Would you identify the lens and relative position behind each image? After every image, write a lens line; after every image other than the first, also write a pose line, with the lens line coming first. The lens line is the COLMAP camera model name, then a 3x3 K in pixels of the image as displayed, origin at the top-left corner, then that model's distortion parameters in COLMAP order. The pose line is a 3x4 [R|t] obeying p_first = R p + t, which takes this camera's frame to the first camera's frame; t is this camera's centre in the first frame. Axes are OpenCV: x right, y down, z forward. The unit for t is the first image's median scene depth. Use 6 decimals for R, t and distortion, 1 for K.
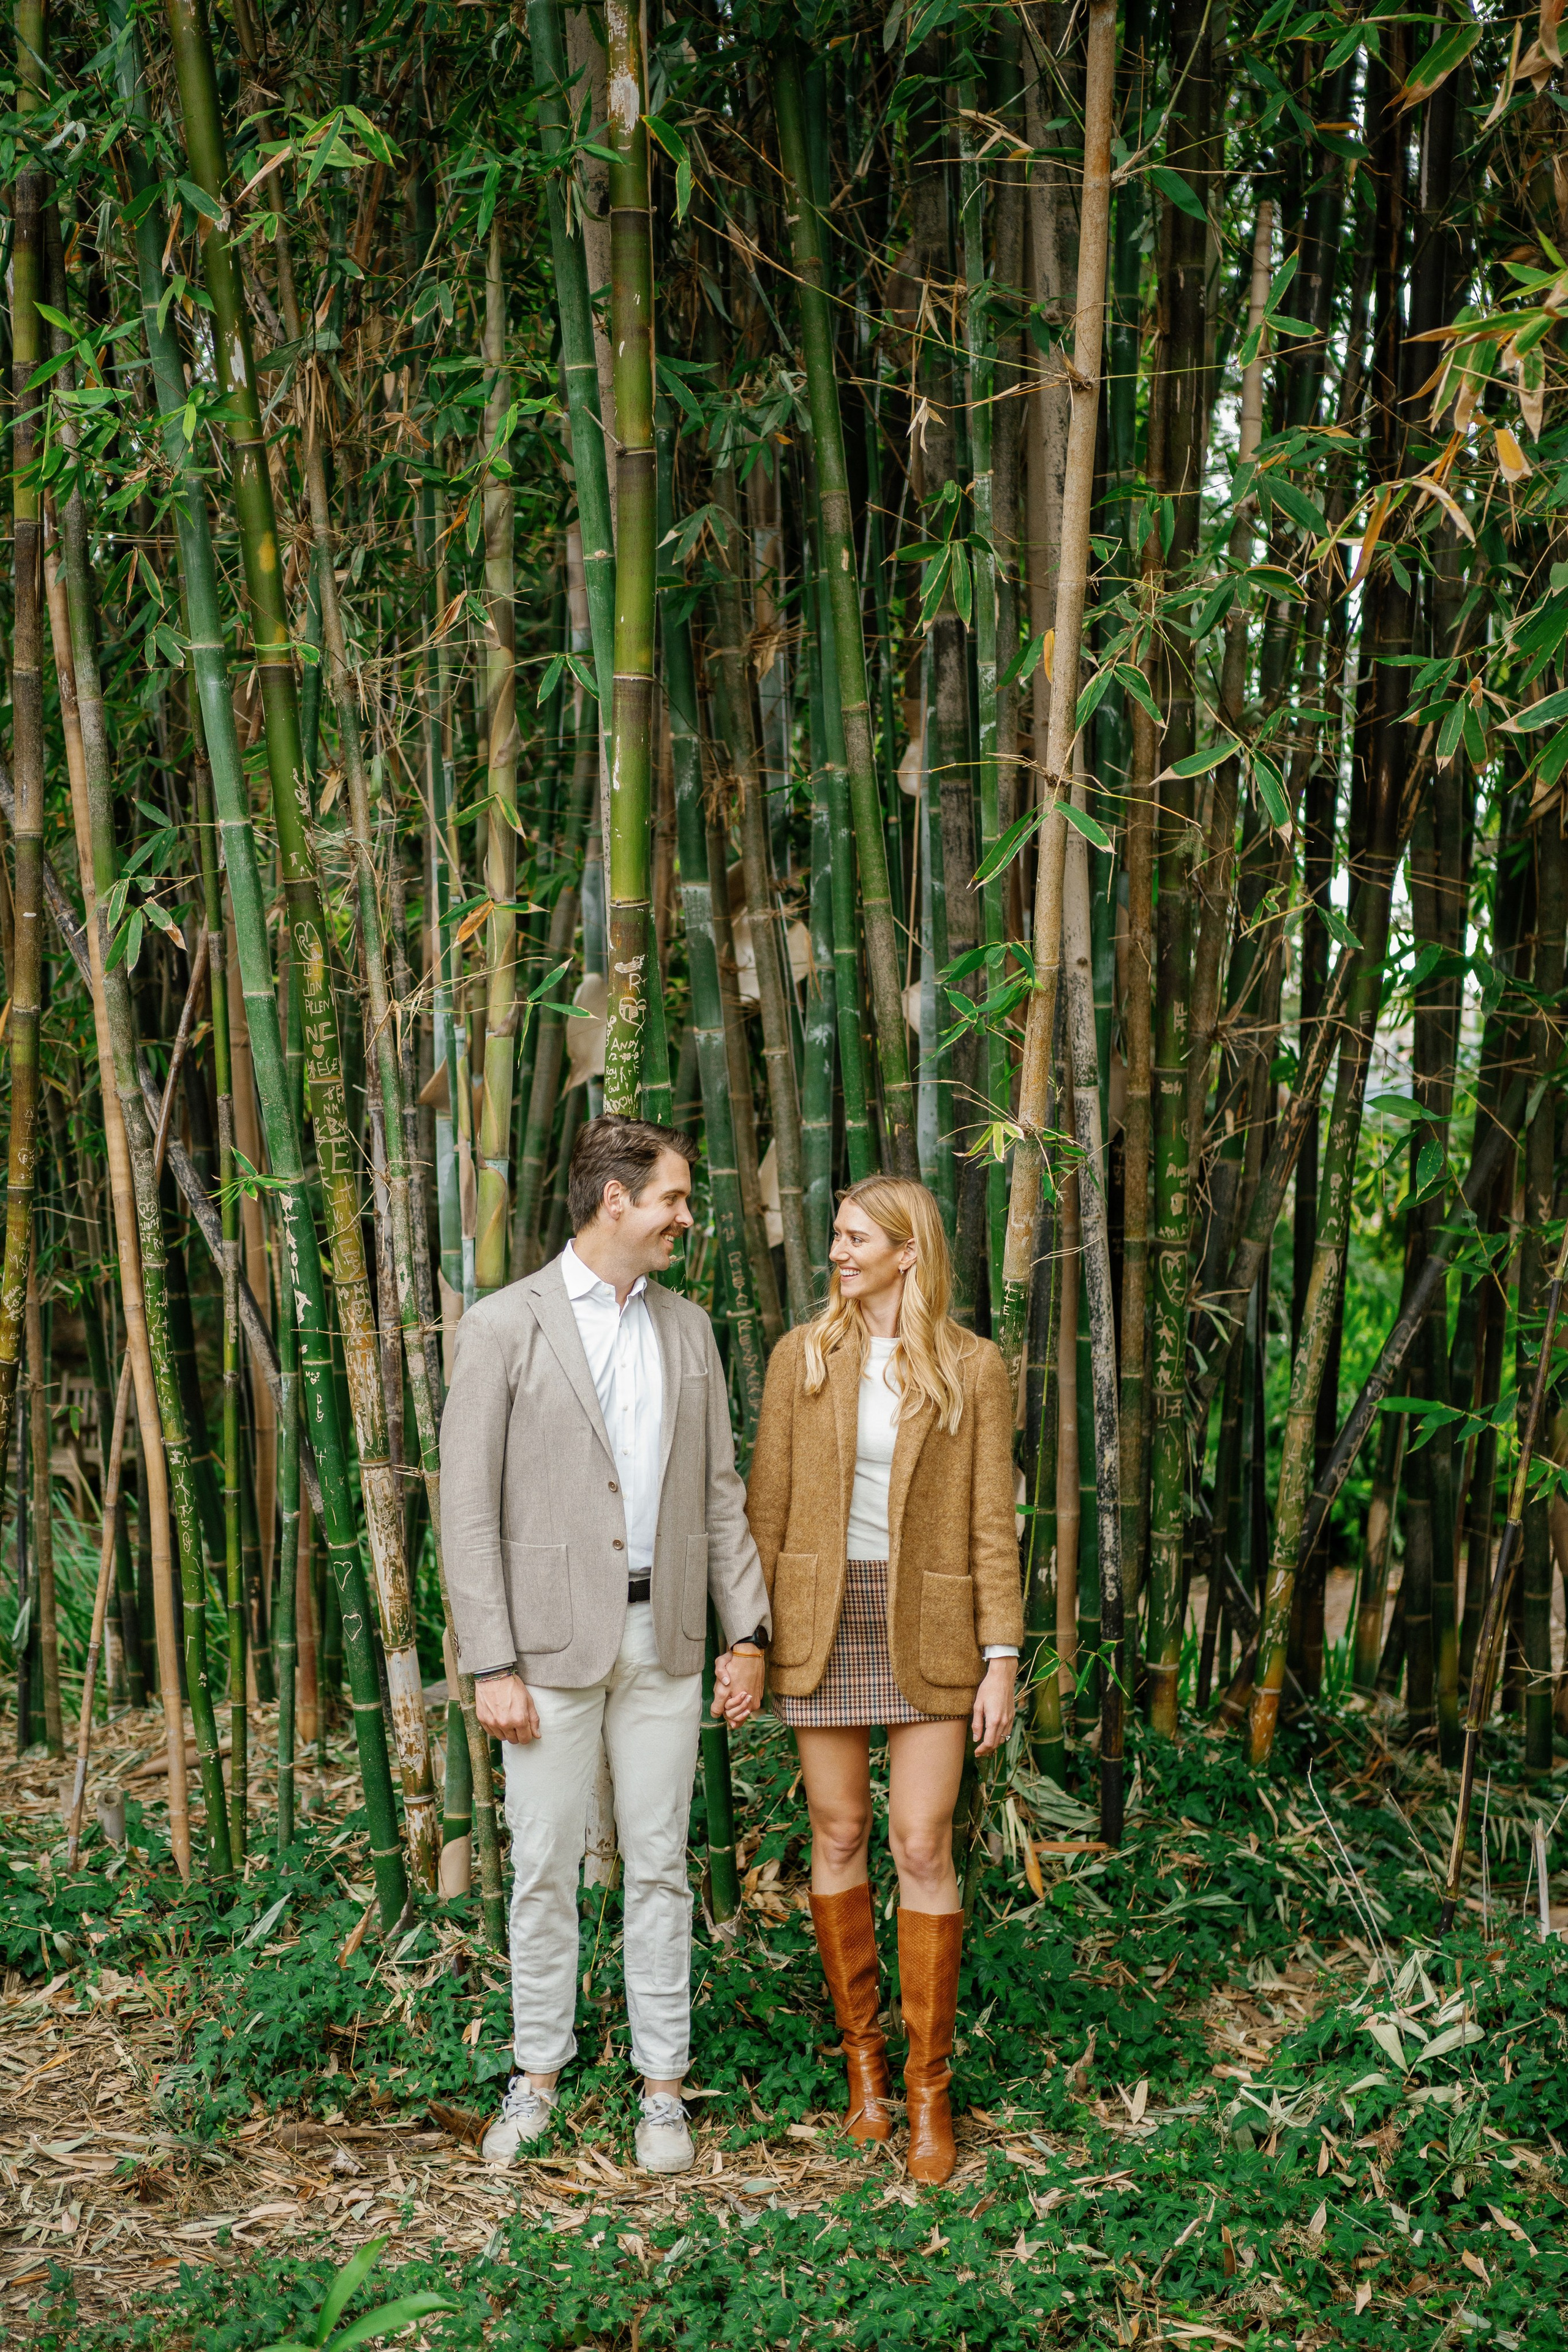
lens RADIAL K [[2907.6, 0, 781.8], [0, 2907.6, 1140.5], [0, 0, 1]] dist [0.020012, -0.412328]
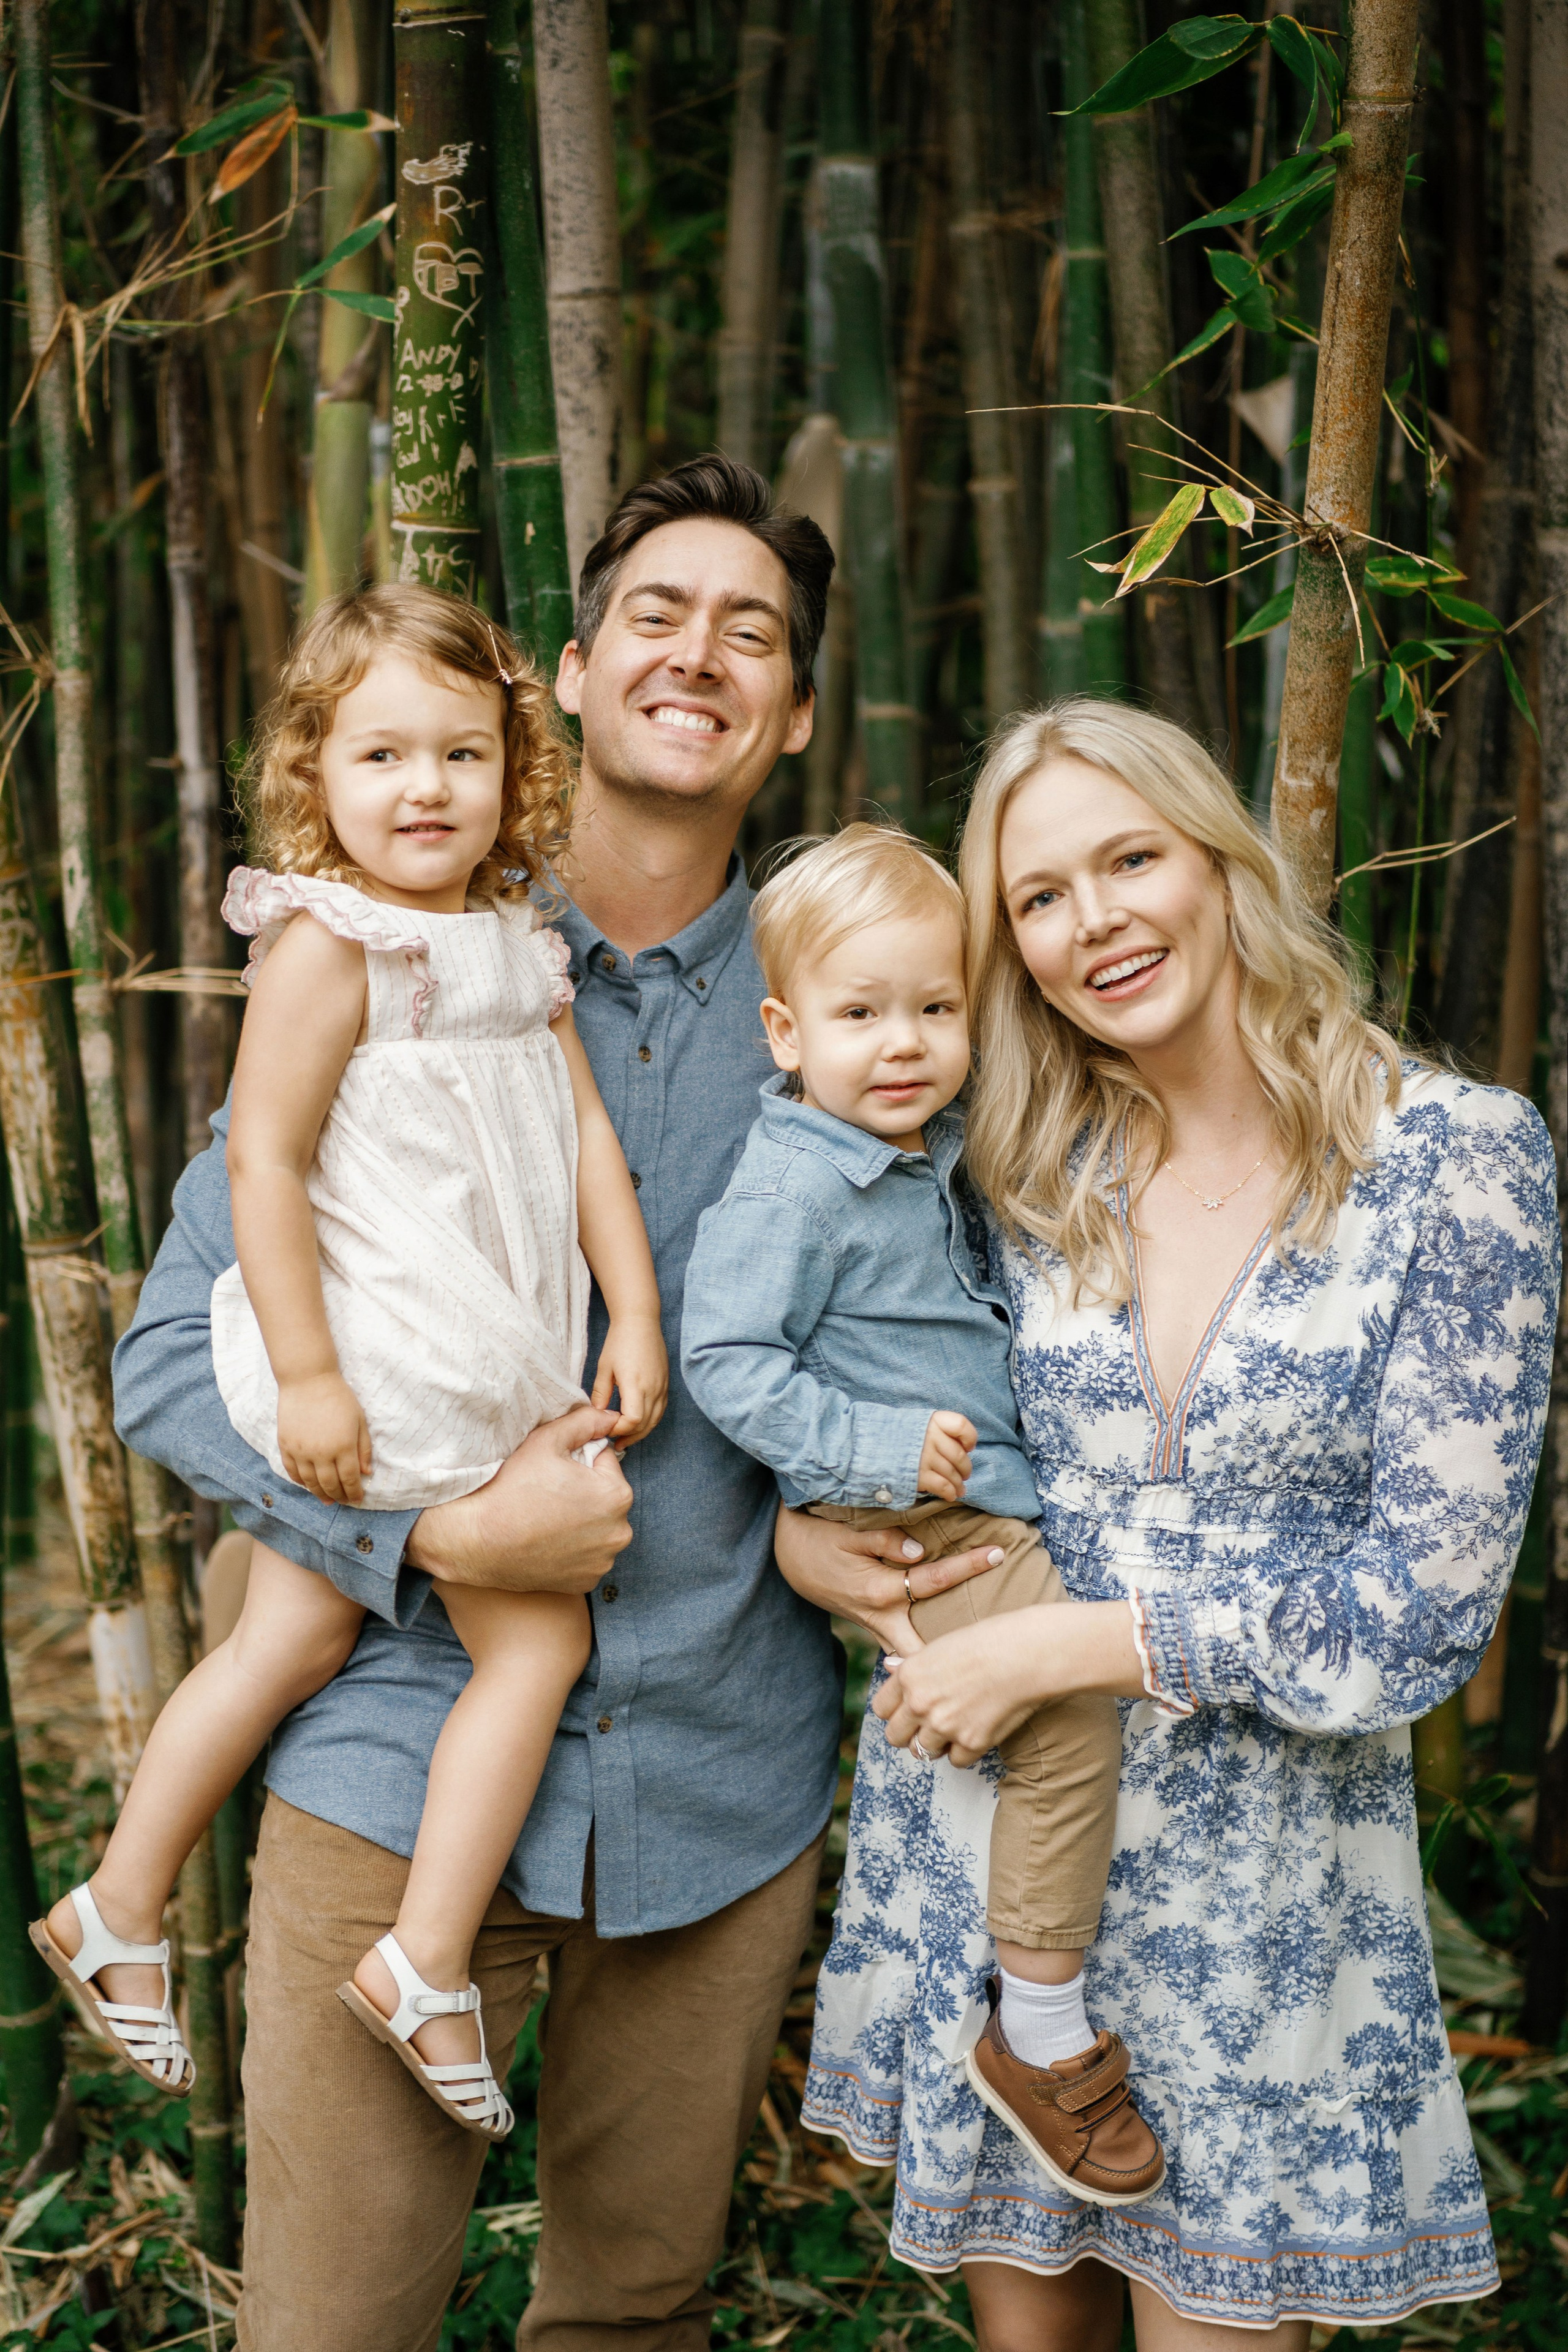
lens RADIAL K [[3216.1, 0, 728.7], [0, 3216.1, 1136.5], [0, 0, 1]] dist [0.025535, -0.333296]
pose [[0.980186, 0.044974, -0.192905, 0.076107], [-0.023289, 0.993294, 0.113242, 0.024038], [0.196704, -0.106506, 0.974661, 0.444695]]
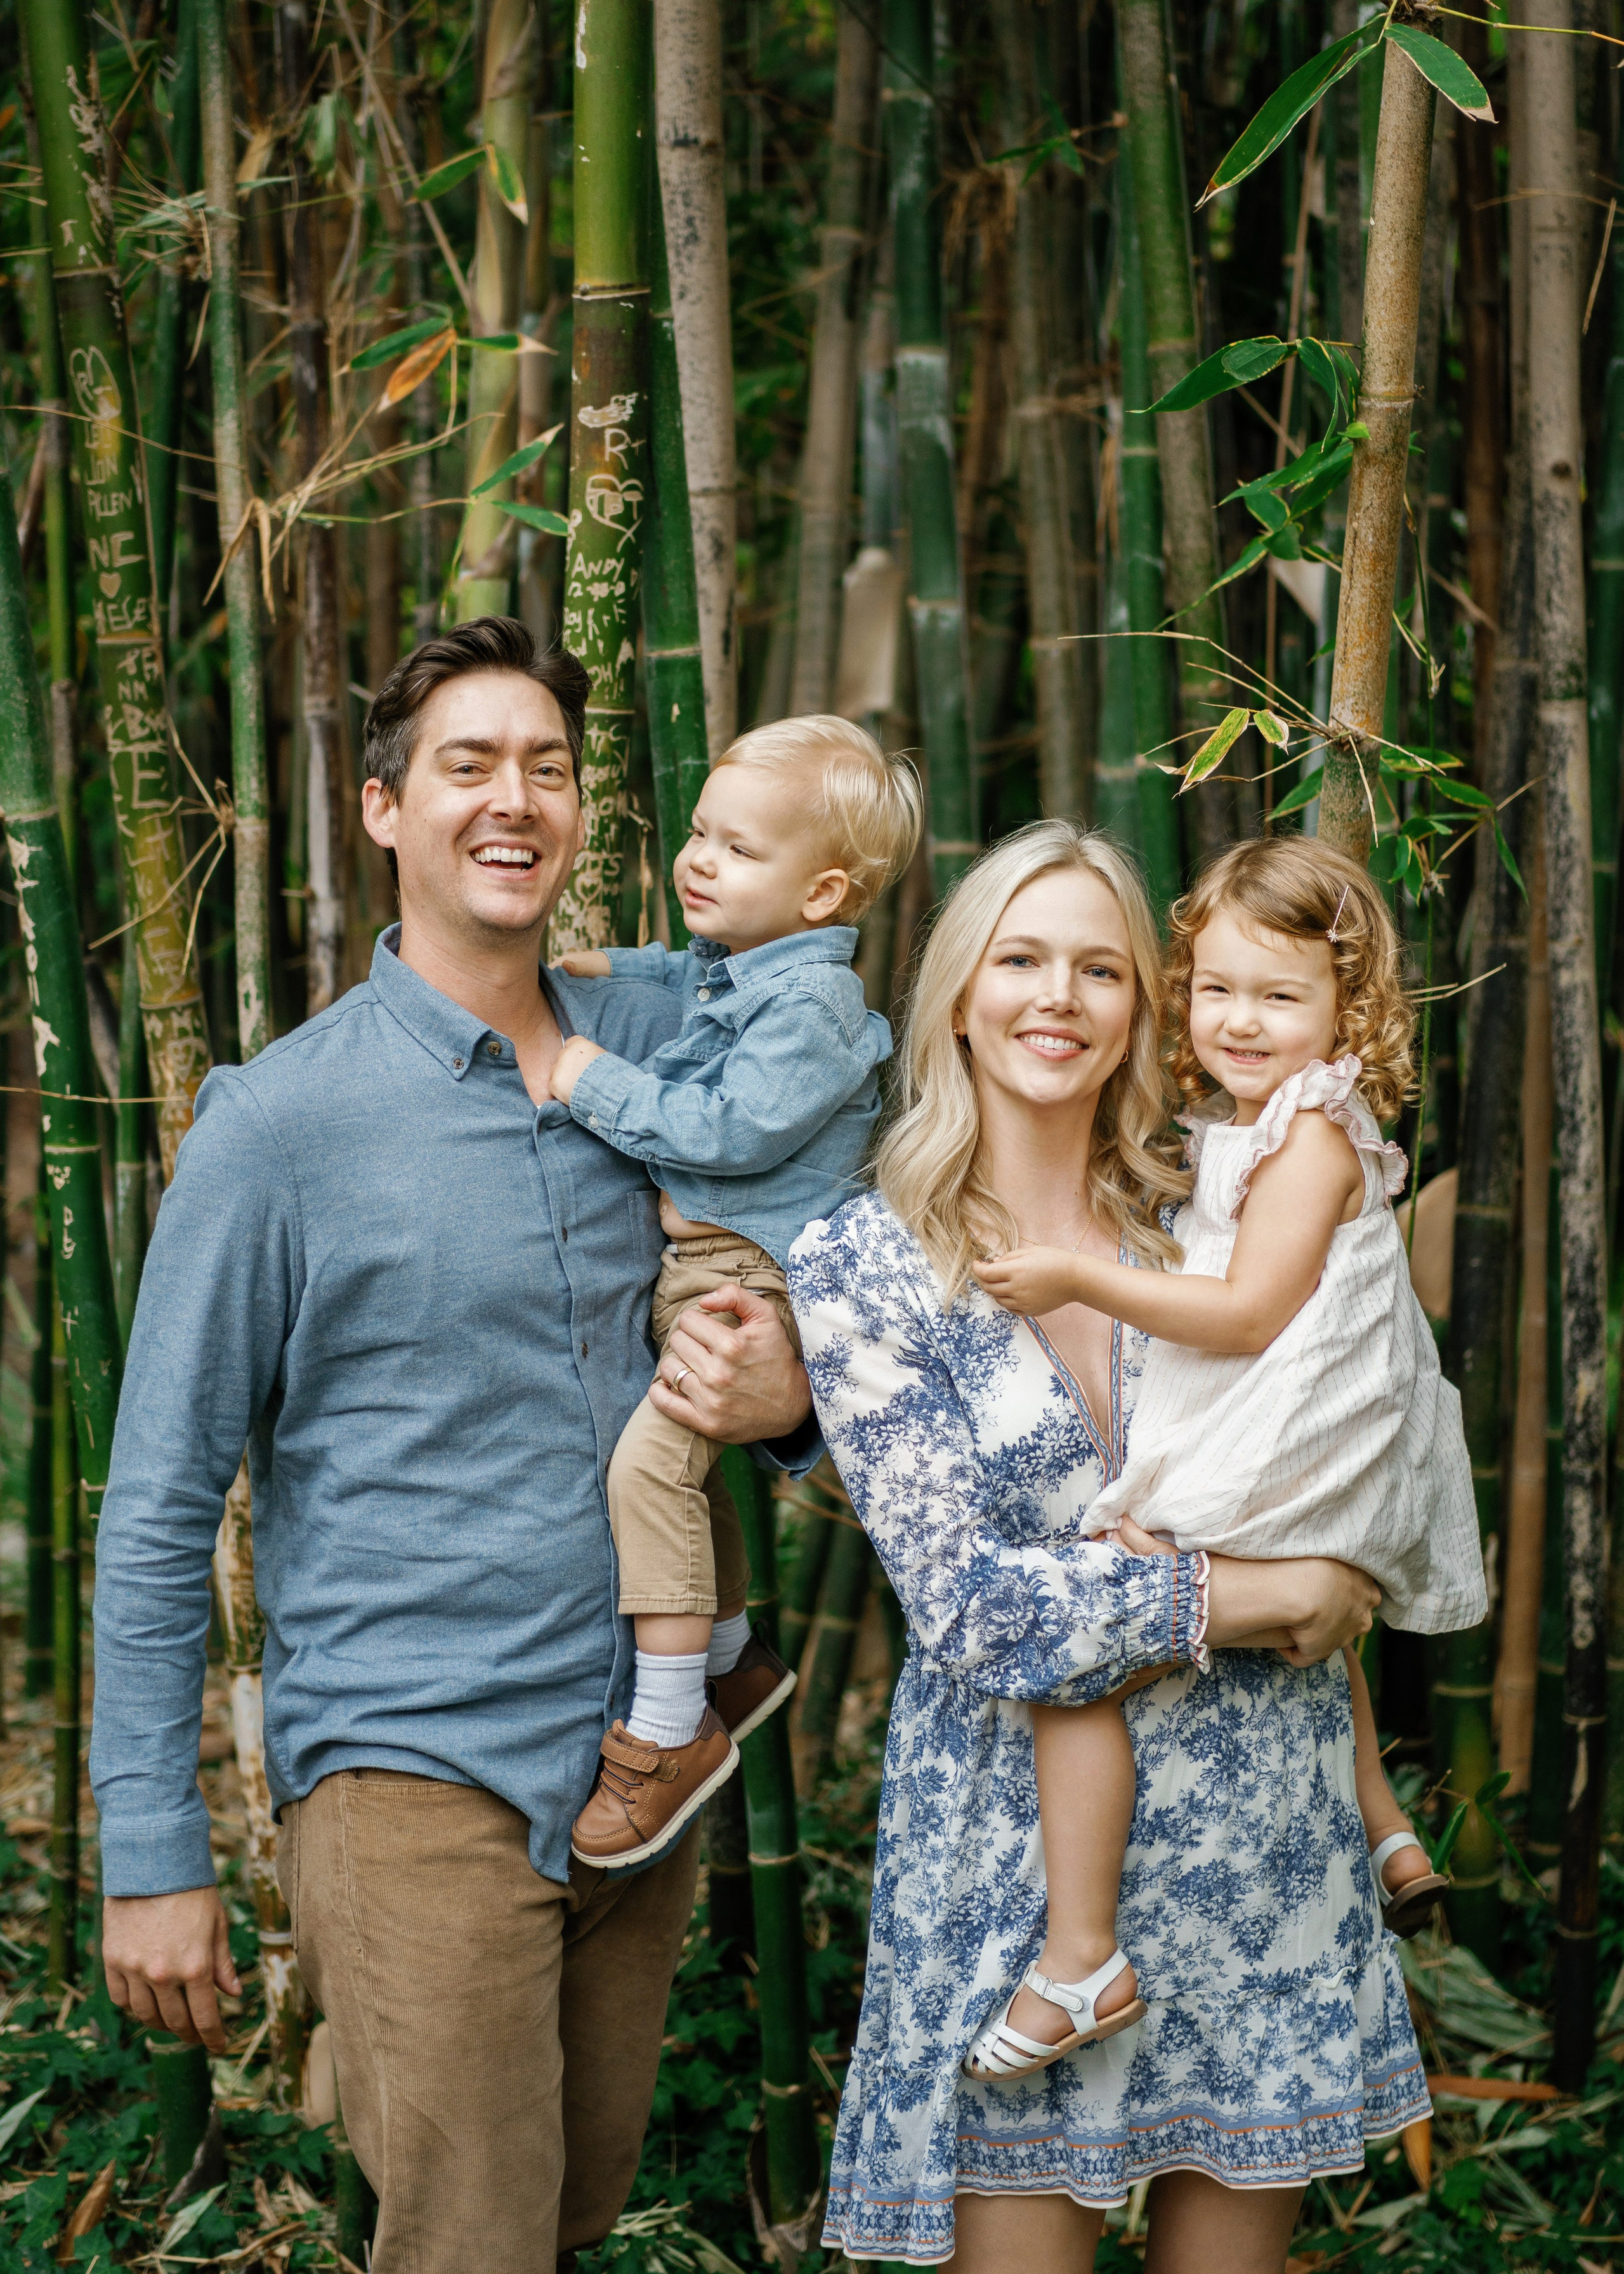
lens RADIAL K [[3600.1, 0, 861.9], [0, 3600.1, 889.5], [0, 0, 1]] dist [0.021749, -0.316173]
pose [[0.987120, 0.032205, -0.156708, 0.081627], [-0.031674, 0.999481, 0.005887, 0.016689], [0.156817, -0.000848, 0.987627, 0.314459]]
